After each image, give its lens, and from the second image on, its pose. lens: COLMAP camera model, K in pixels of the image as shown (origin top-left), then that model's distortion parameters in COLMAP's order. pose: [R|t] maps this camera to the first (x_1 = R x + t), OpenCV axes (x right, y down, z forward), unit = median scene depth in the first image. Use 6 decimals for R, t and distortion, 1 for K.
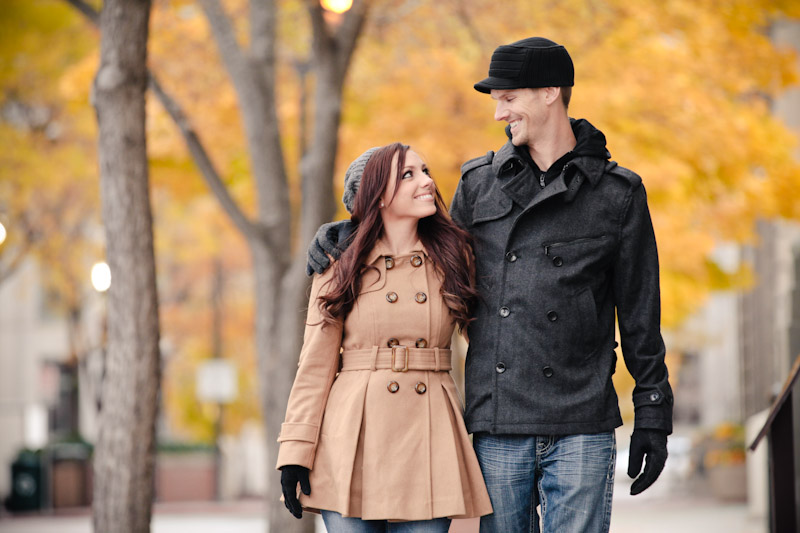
lens RADIAL K [[4643.3, 0, 400.4], [0, 4643.3, 264.5], [0, 0, 1]] dist [0.824987, 0.000000]
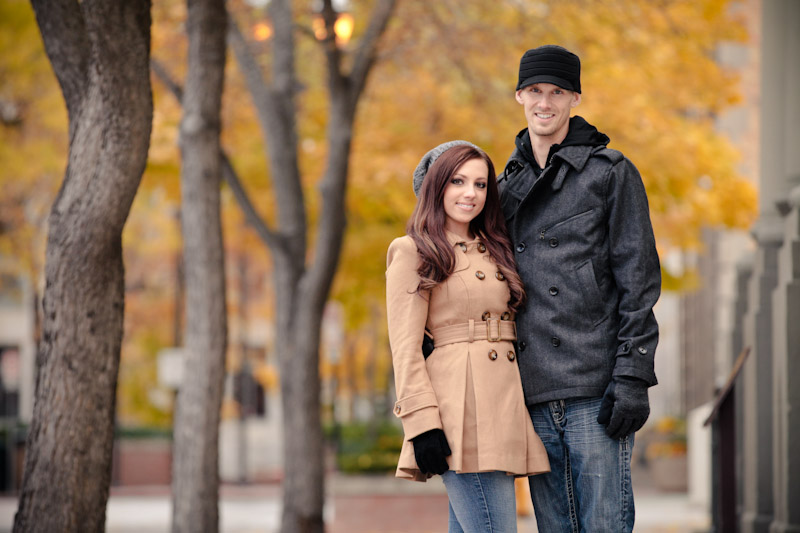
lens RADIAL K [[4643.3, 0, 399.3], [0, 4643.3, 266.9], [0, 0, 1]] dist [0.824987, 0.000000]
pose [[0.999811, 0.015094, 0.012265, -0.008957], [-0.015124, 0.999883, 0.002321, -0.002250], [-0.012228, -0.002506, 0.999922, -0.102580]]
